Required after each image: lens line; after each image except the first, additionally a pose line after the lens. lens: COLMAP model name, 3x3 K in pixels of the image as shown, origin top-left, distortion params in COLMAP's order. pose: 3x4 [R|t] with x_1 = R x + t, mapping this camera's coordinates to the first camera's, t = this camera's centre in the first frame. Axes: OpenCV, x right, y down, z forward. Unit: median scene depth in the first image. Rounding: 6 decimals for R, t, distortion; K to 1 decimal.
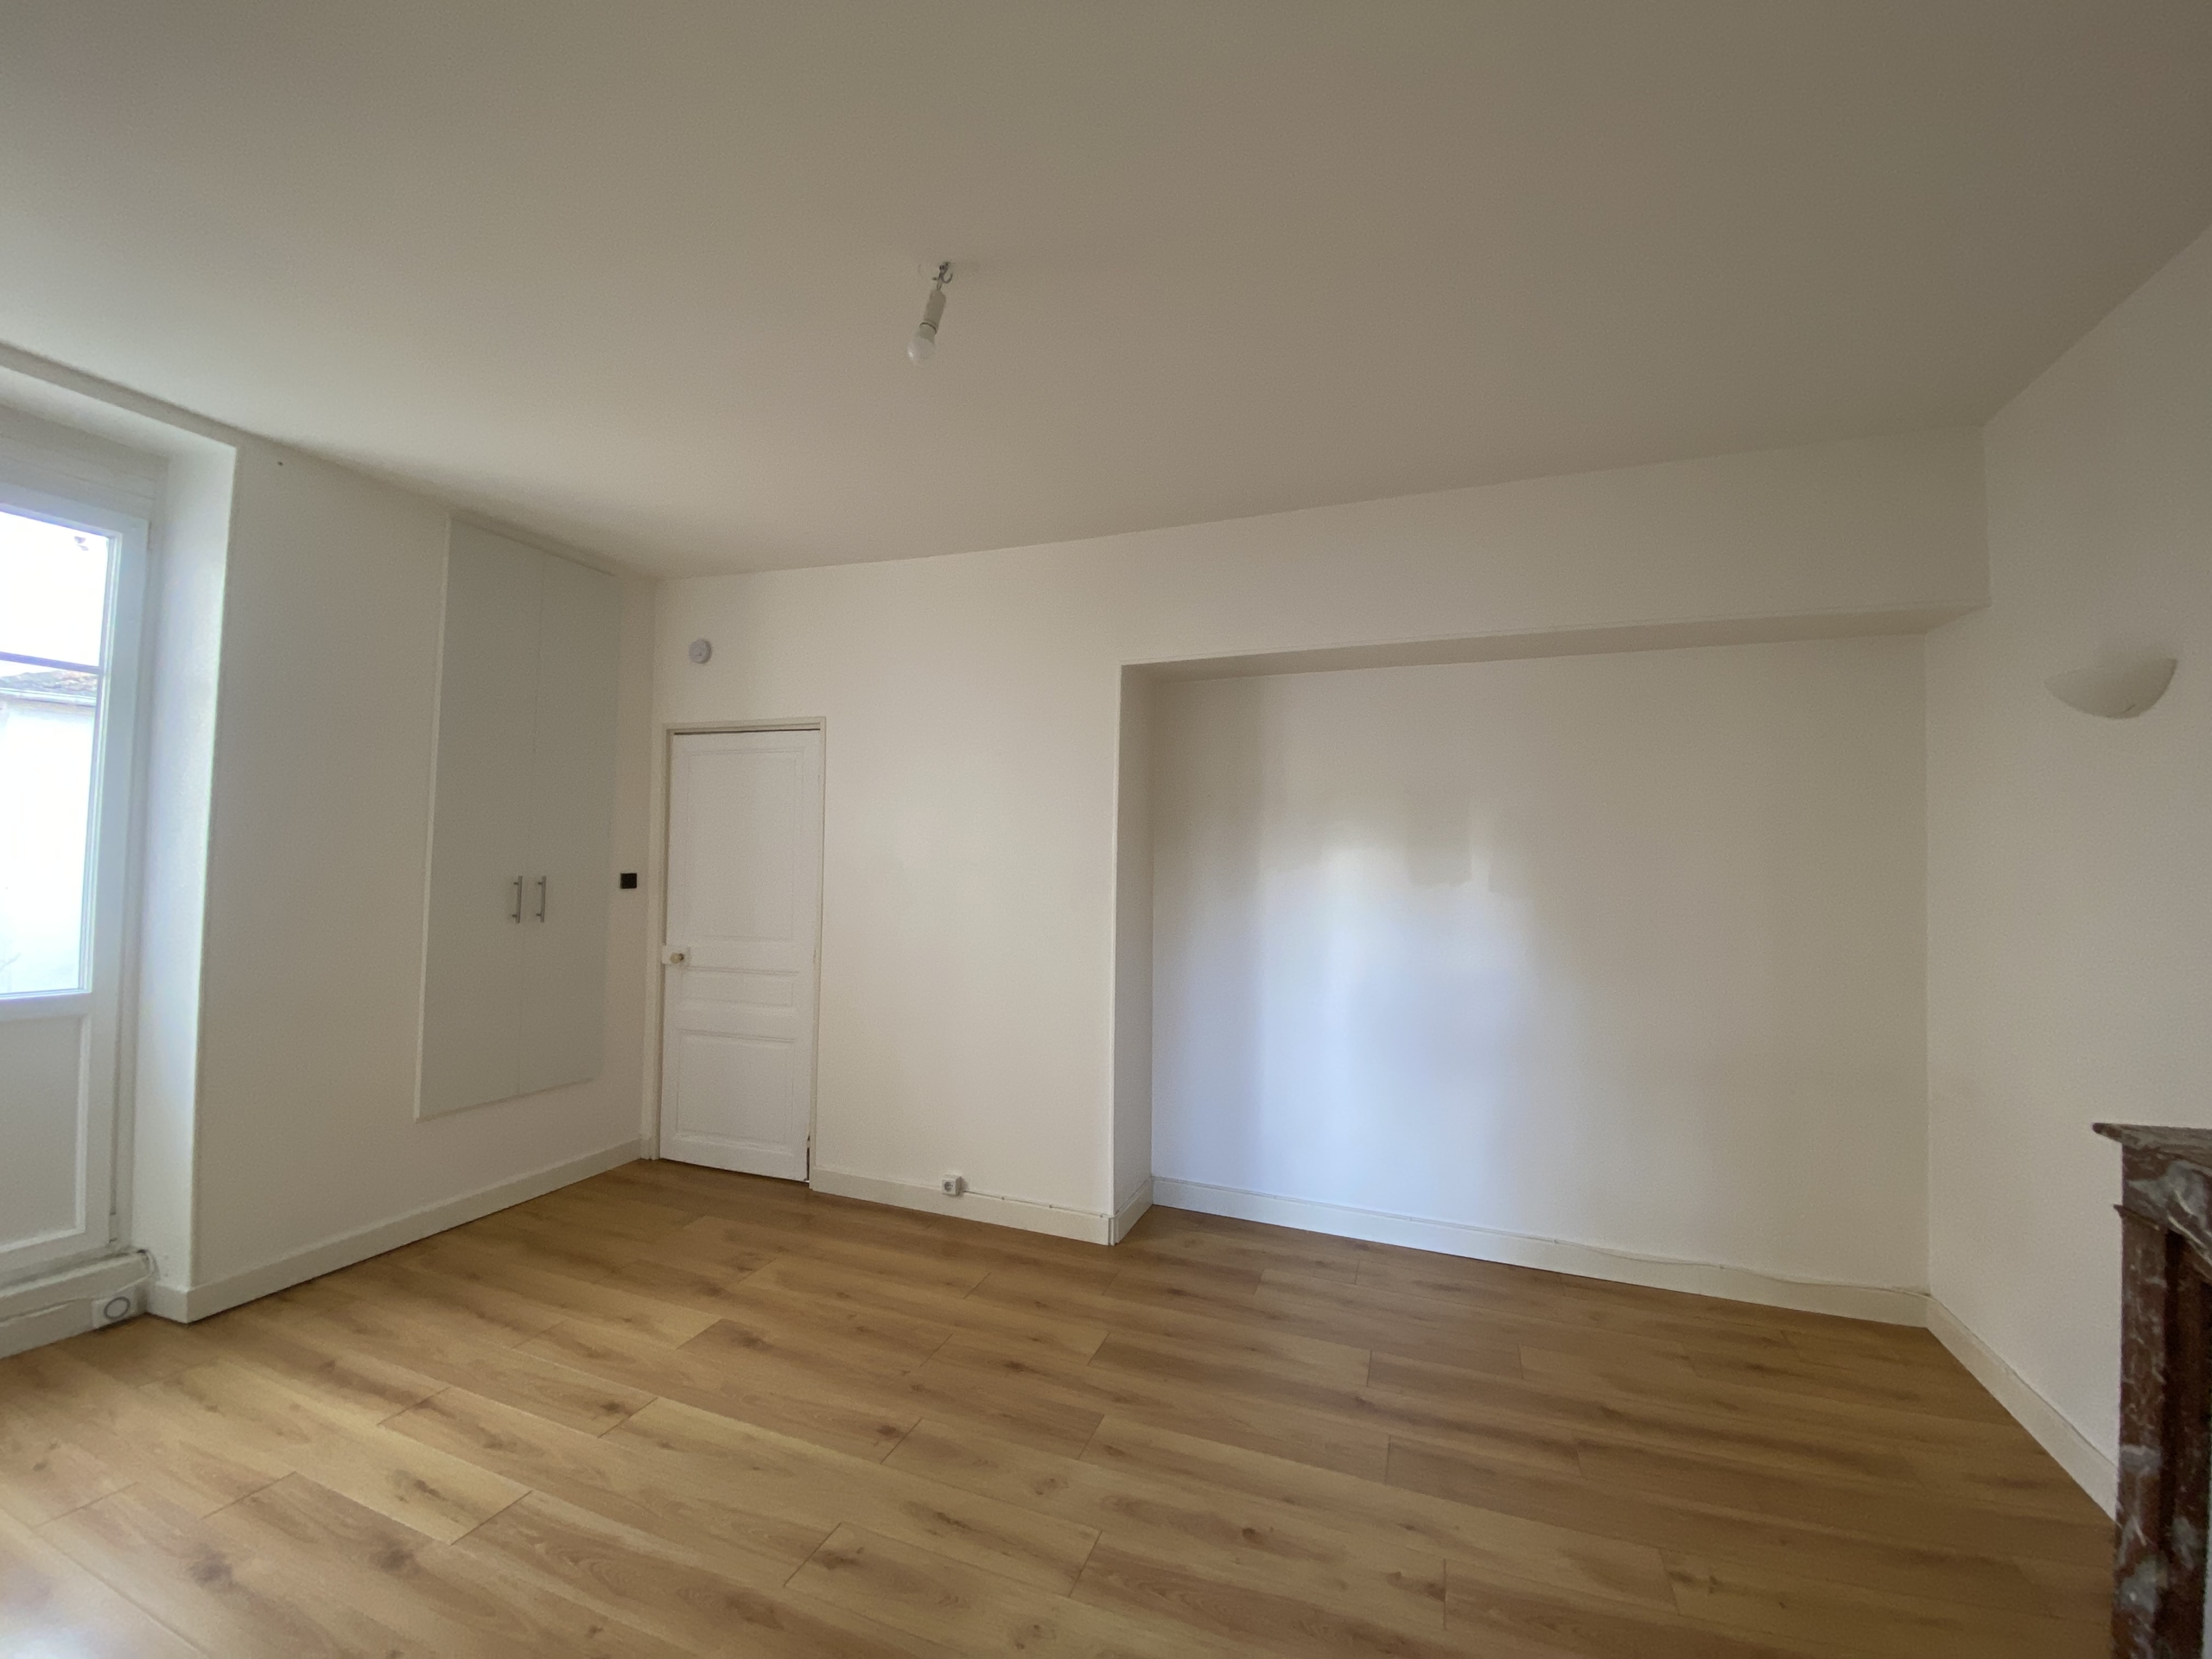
lens RADIAL K [[898.2, 0, 1100.8], [0, 898.2, 826.1], [0, 0, 1]] dist [-0.006958, -0.003479]
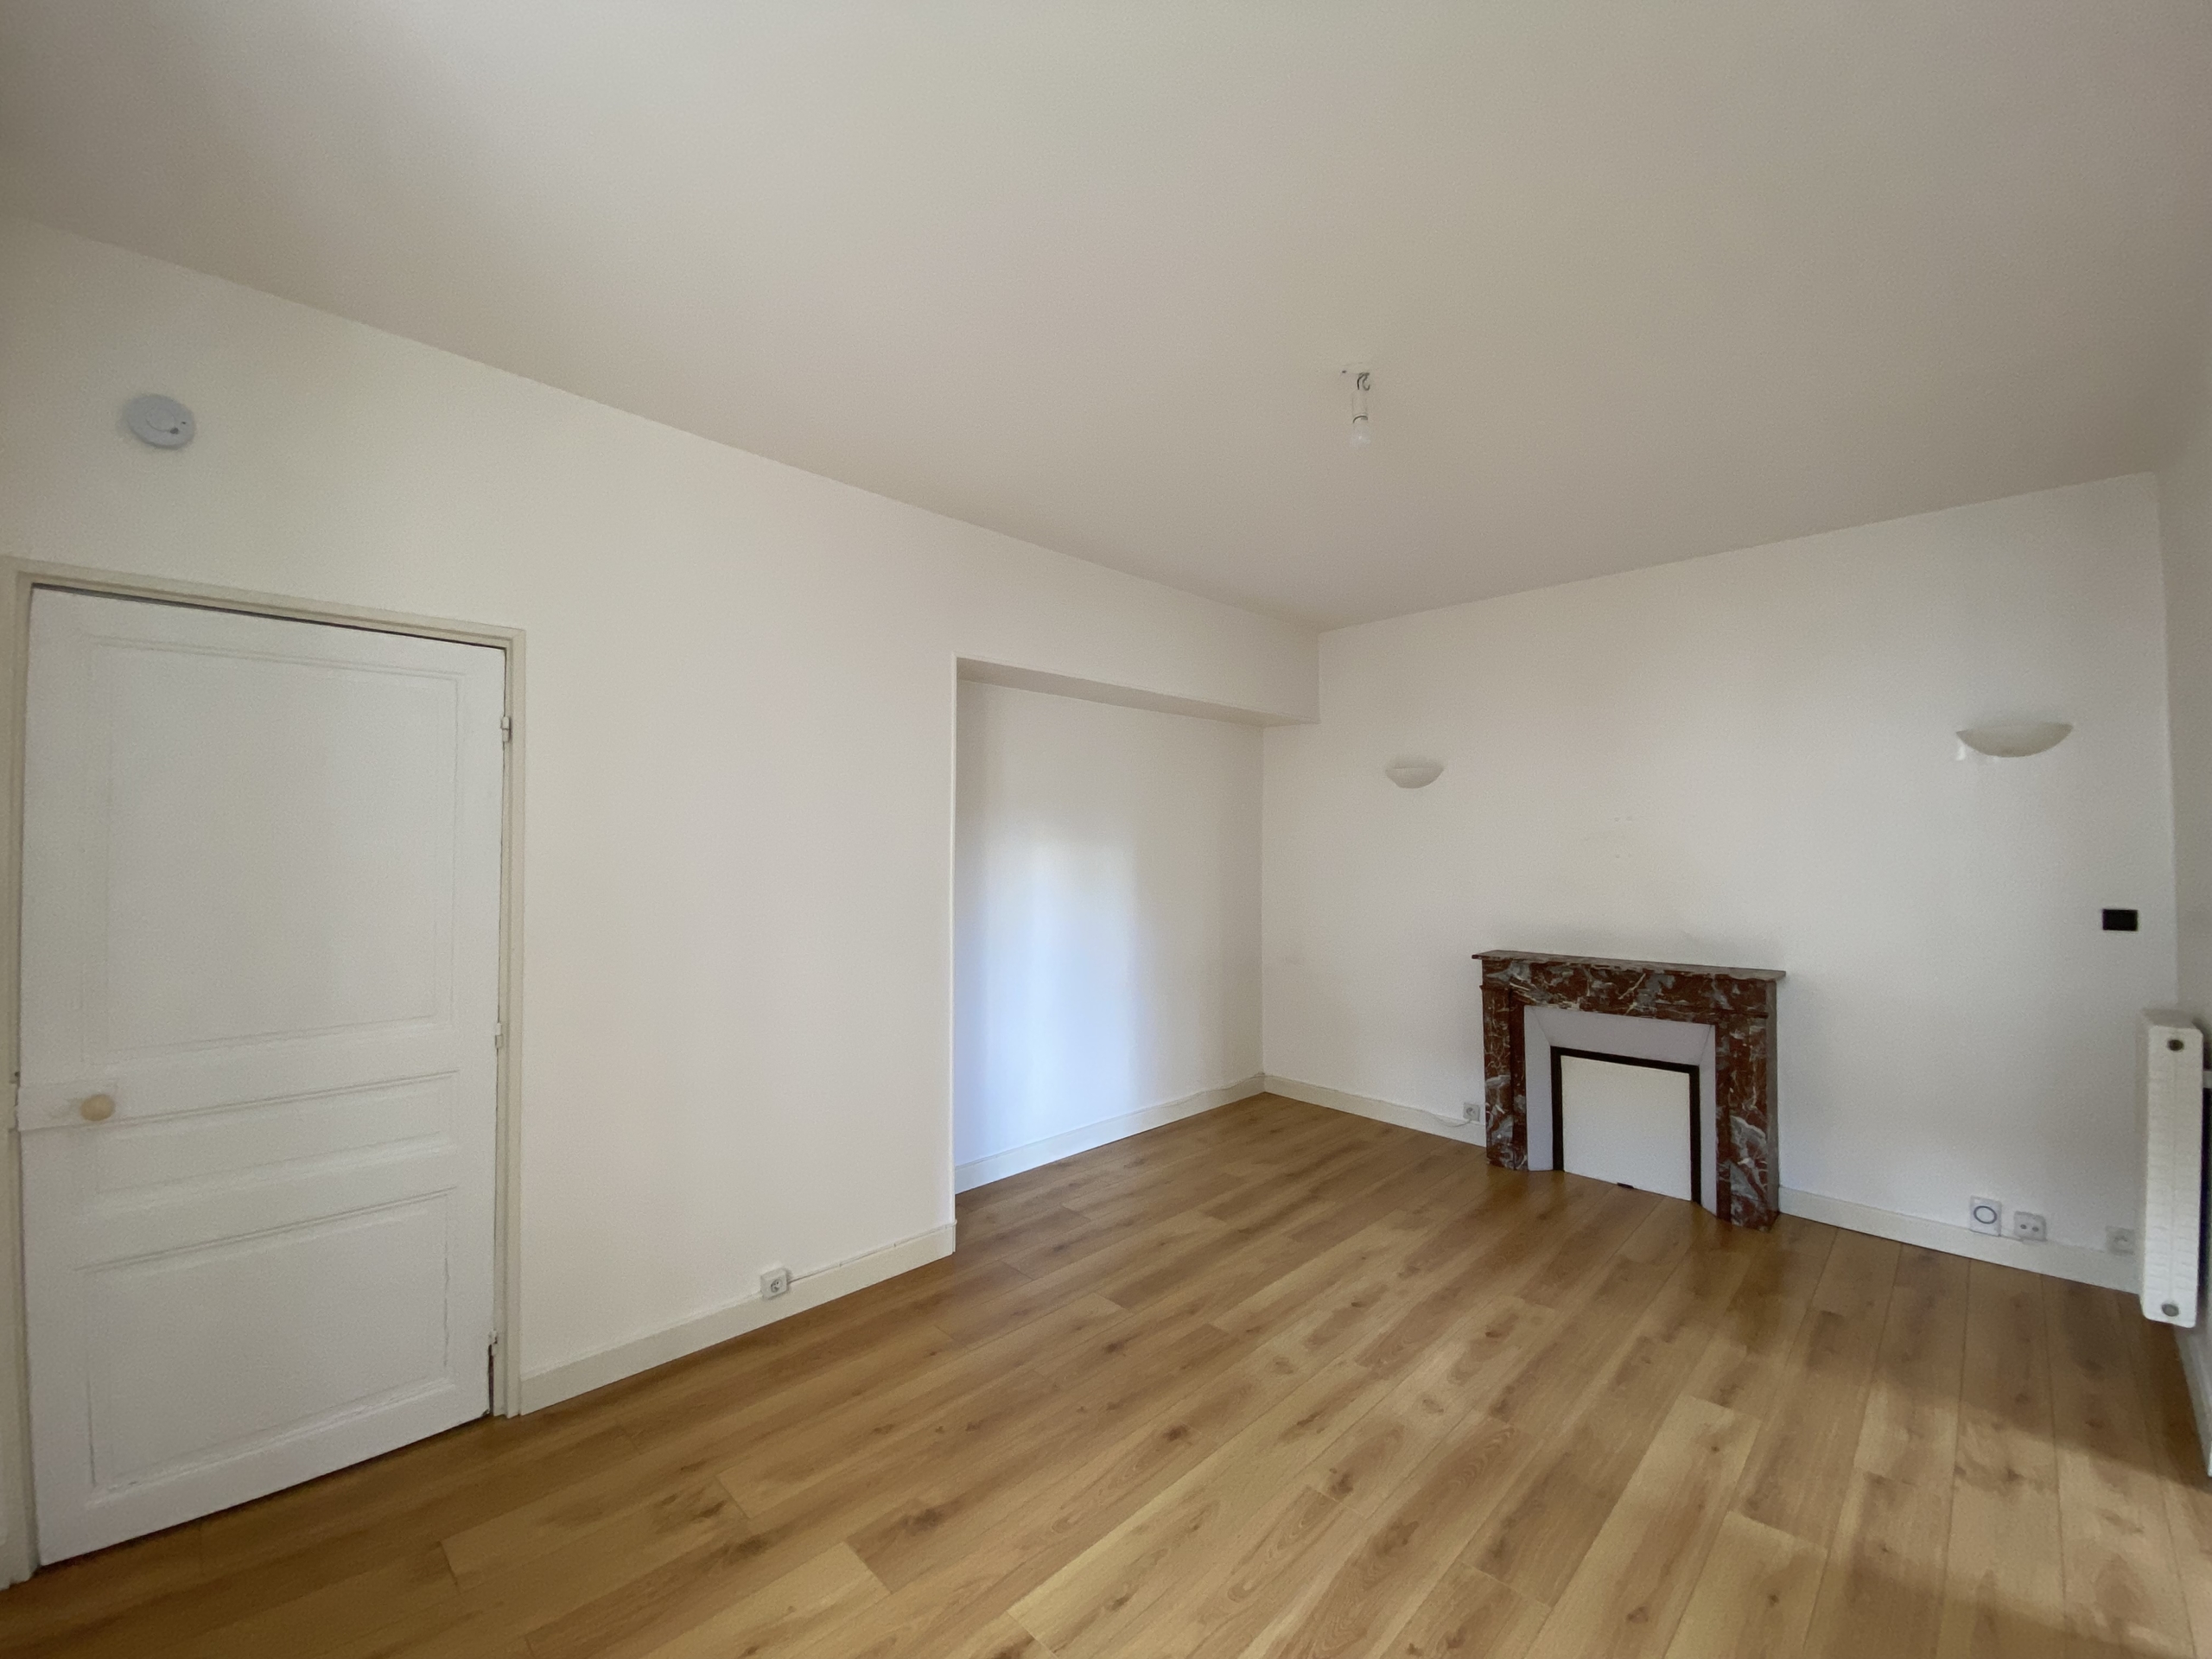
lens RADIAL K [[898.2, 0, 1102.6], [0, 898.2, 831.7], [0, 0, 1]] dist [-0.006958, -0.003479]
pose [[0.410392, -0.007483, 0.911878, -1.122471], [-0.034007, 0.999145, 0.023504, -0.025718], [-0.911275, -0.040656, 0.409787, 0.647015]]
